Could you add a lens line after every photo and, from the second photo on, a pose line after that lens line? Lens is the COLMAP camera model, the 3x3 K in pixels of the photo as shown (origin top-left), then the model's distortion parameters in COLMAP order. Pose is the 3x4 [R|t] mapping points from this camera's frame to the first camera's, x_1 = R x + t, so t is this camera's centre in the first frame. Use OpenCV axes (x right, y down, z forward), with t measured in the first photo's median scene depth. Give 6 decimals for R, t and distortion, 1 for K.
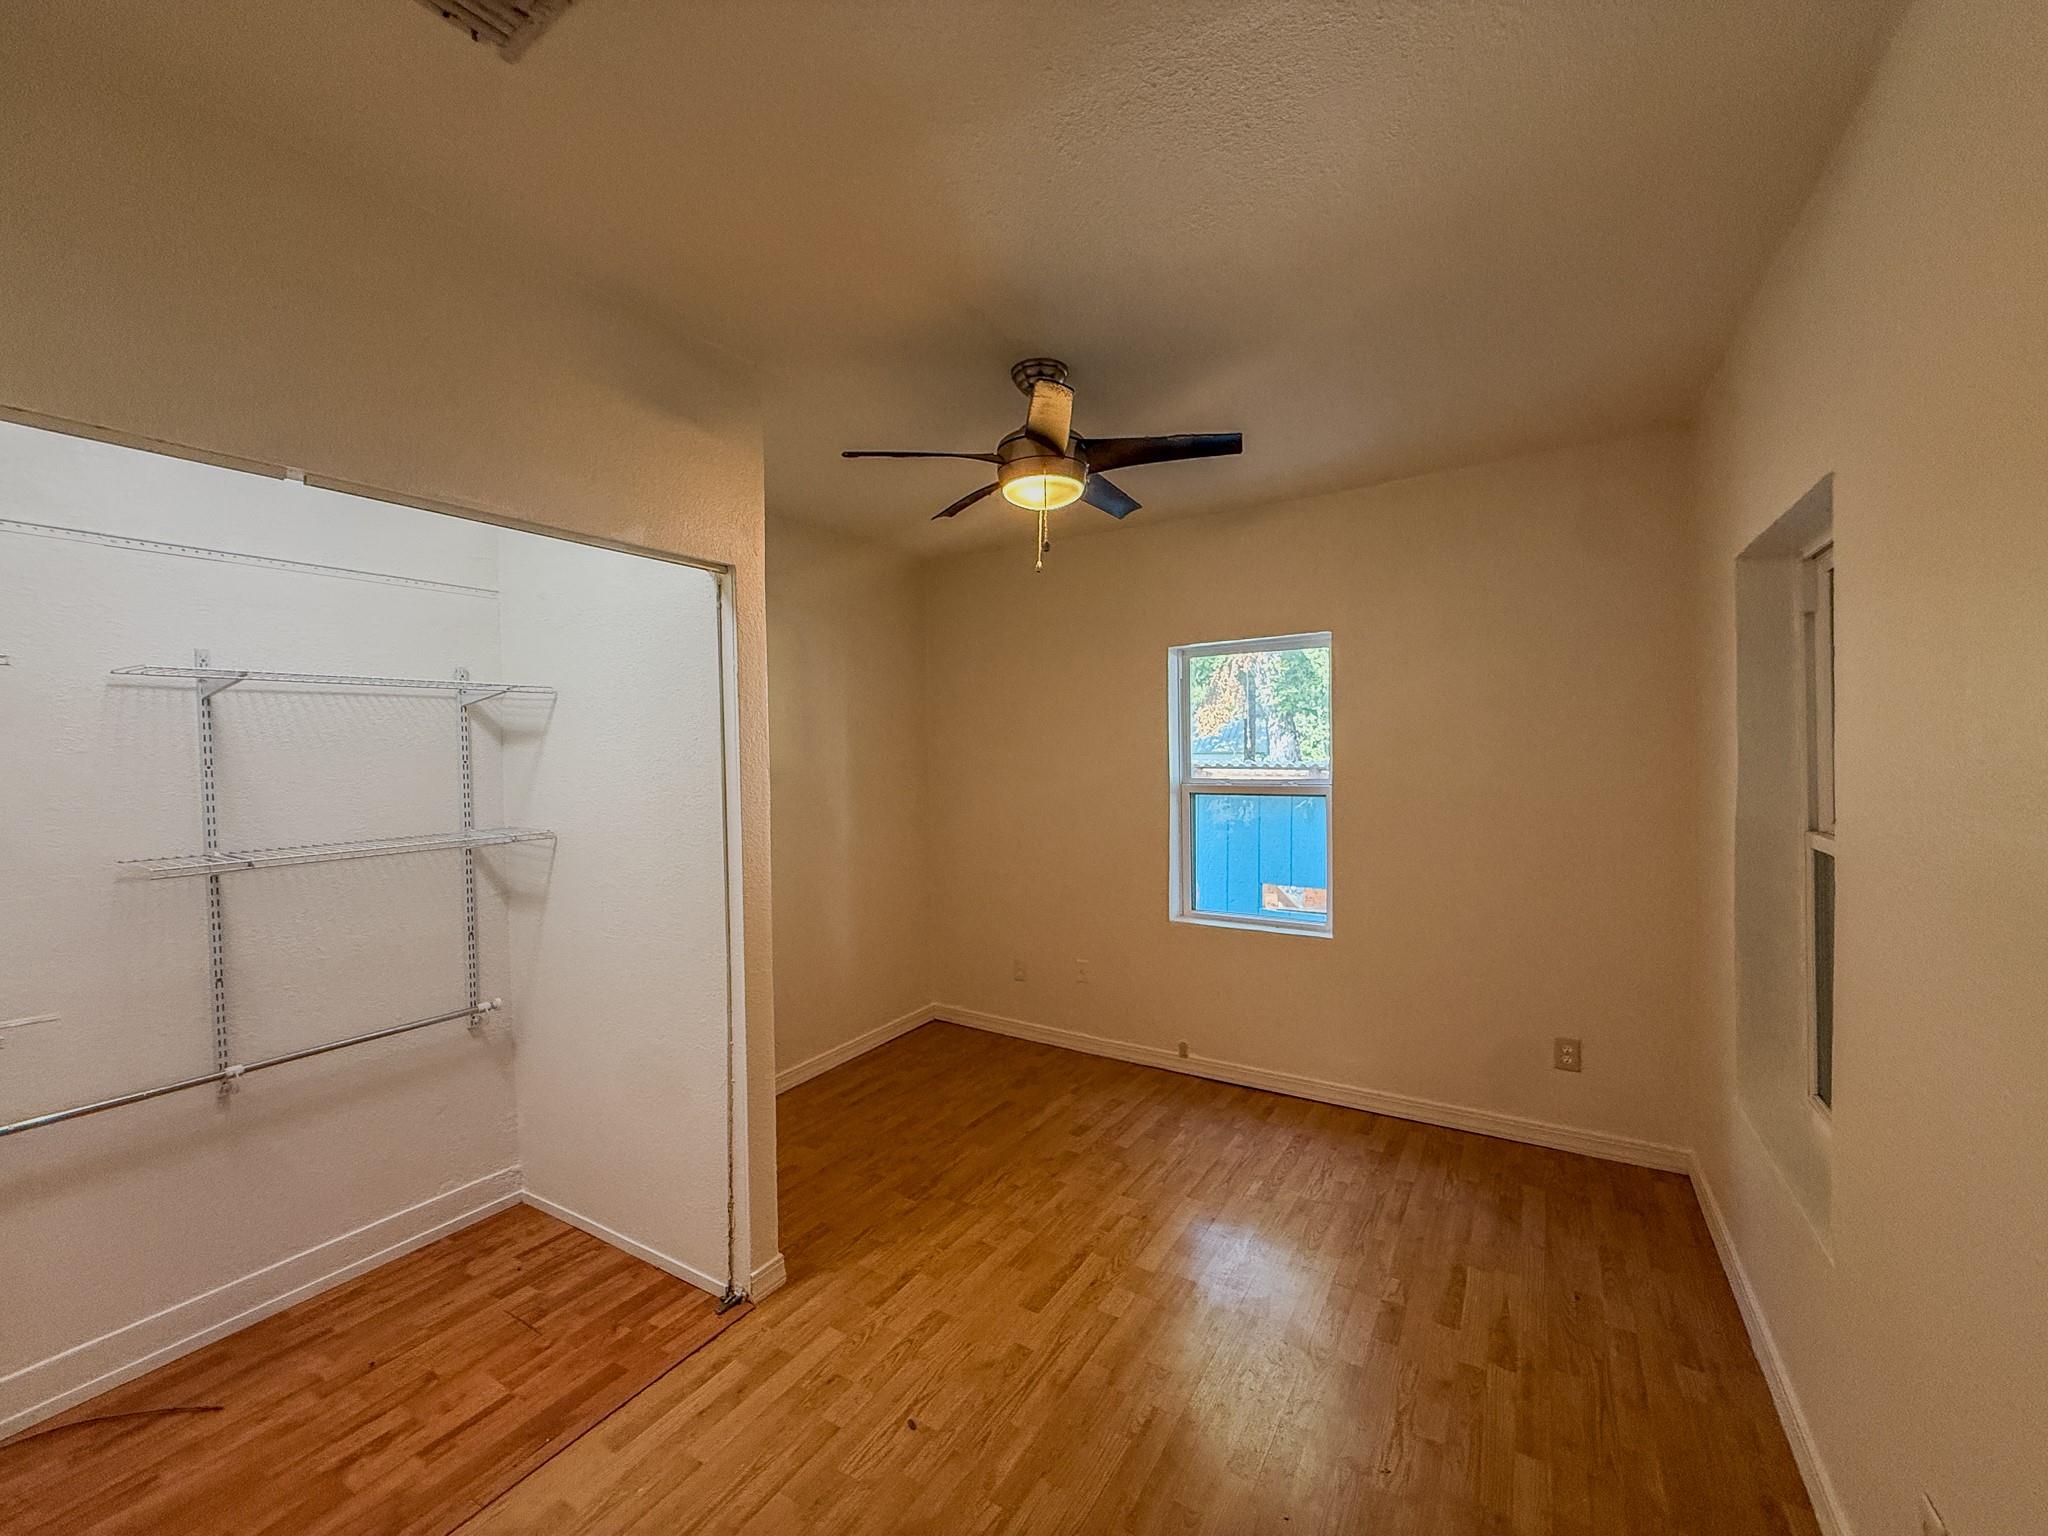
lens RADIAL K [[819.0, 0, 1022.8], [0, 819.0, 764.5], [0, 0, 1]] dist [0.000900, -0.000109]
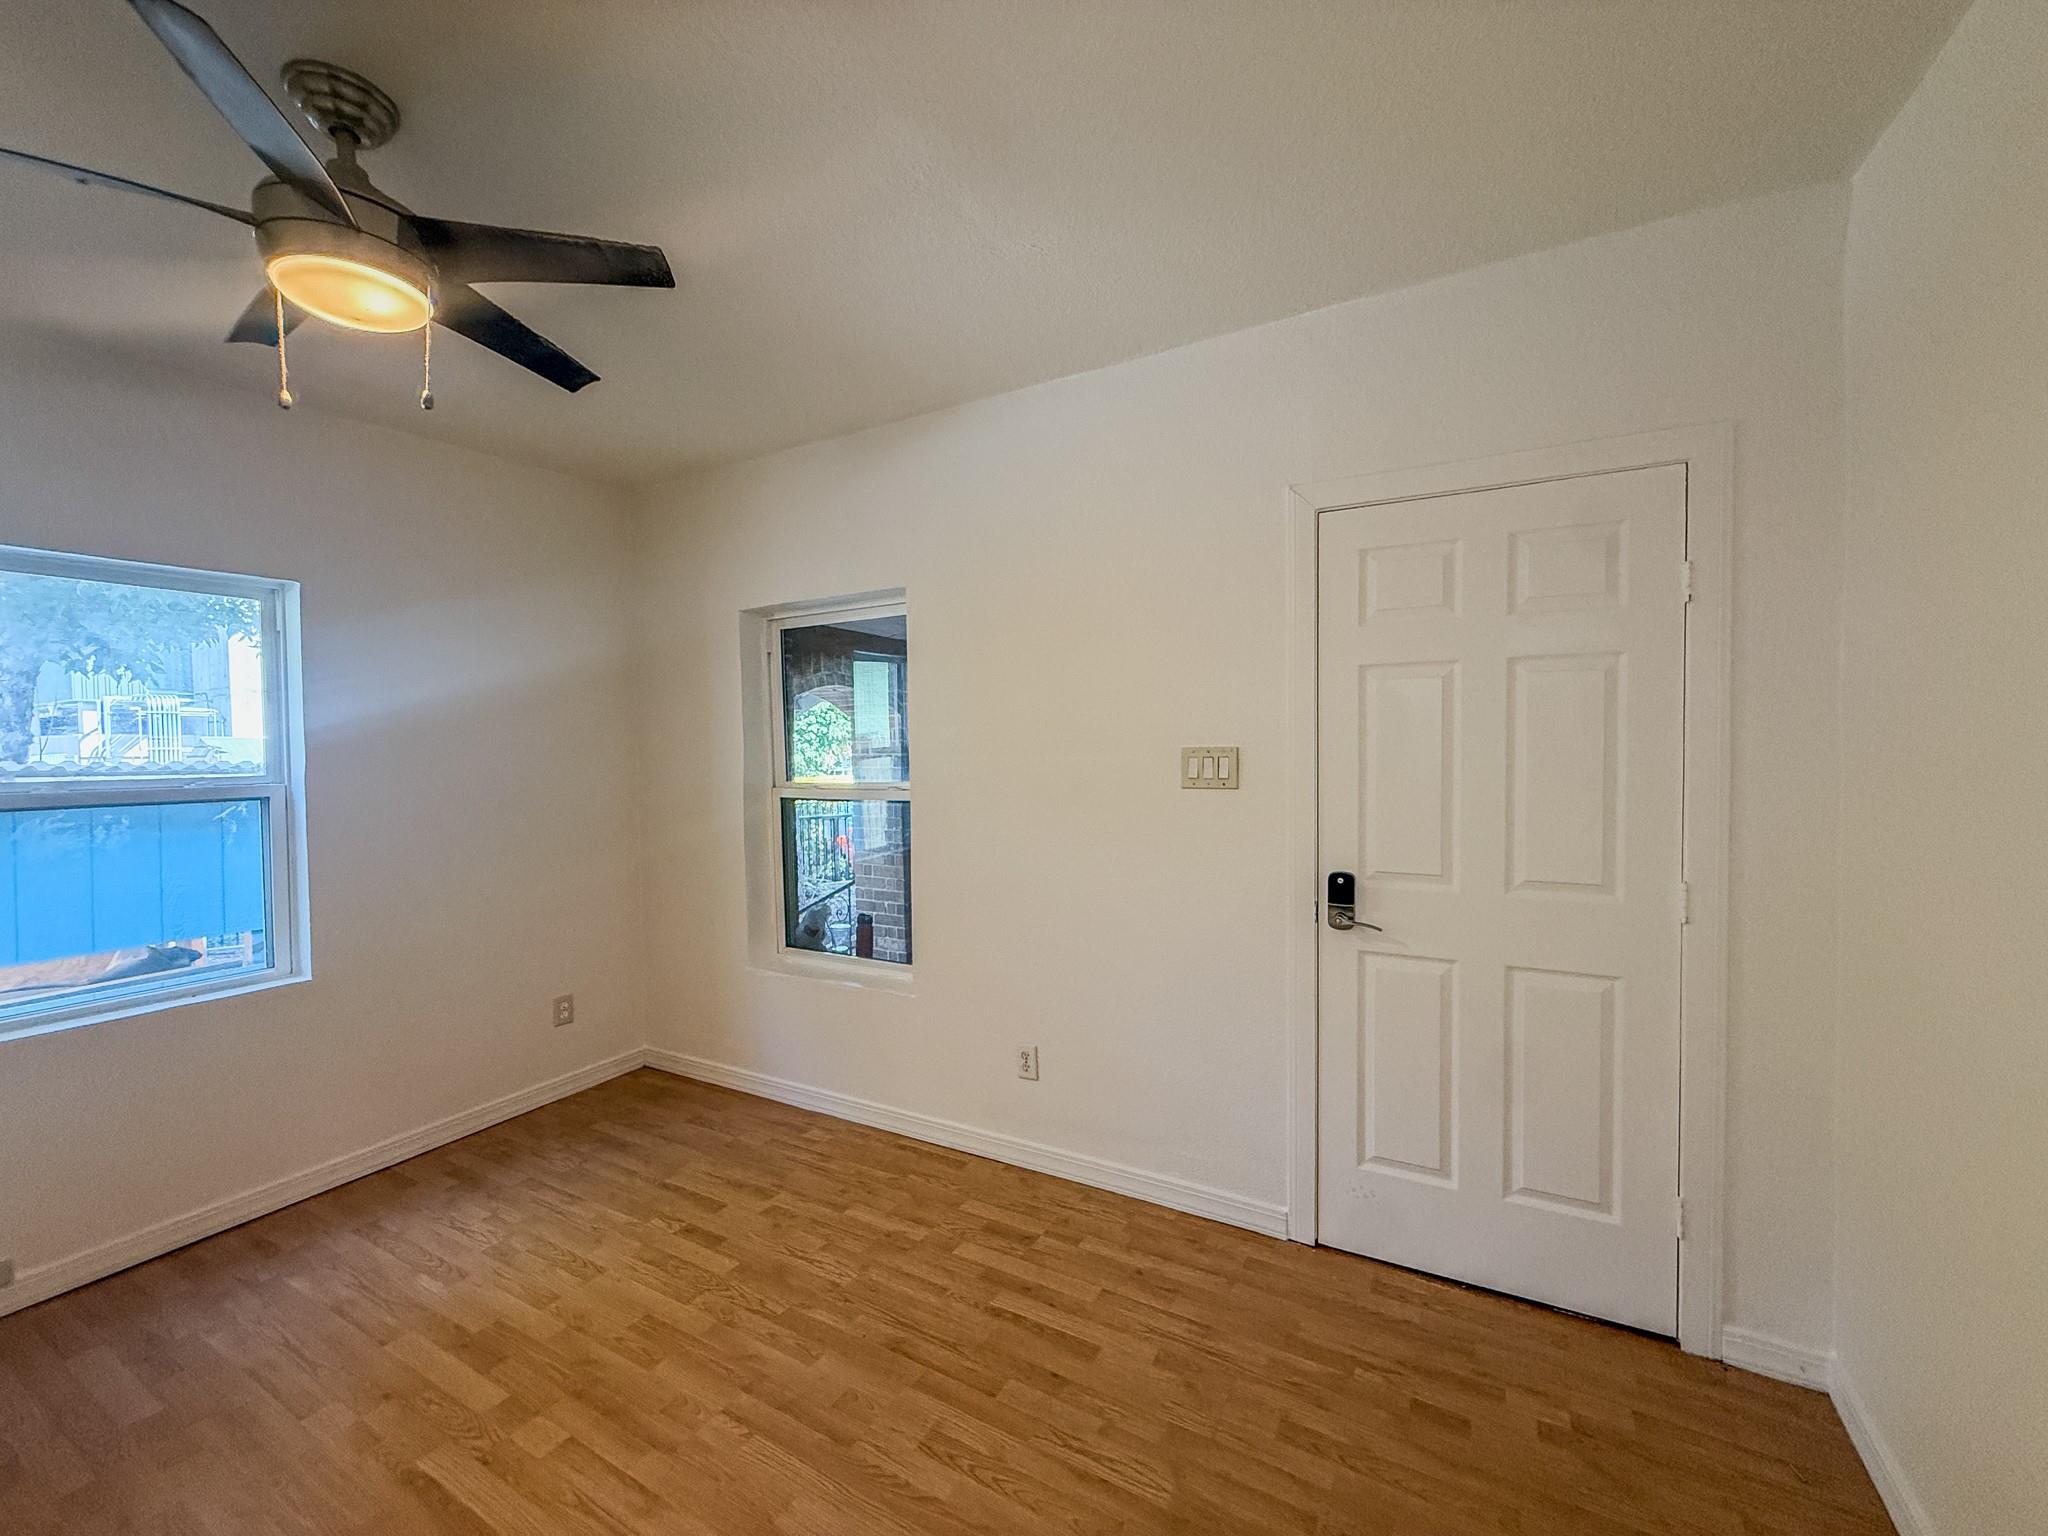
lens RADIAL K [[819.0, 0, 1018.0], [0, 819.0, 764.9], [0, 0, 1]] dist [0.000900, -0.000109]
pose [[-0.032237, -0.009886, 0.999431, -0.623964], [0.033442, 0.999381, 0.010964, 0.034403], [-0.998921, 0.033776, -0.031886, 0.530271]]
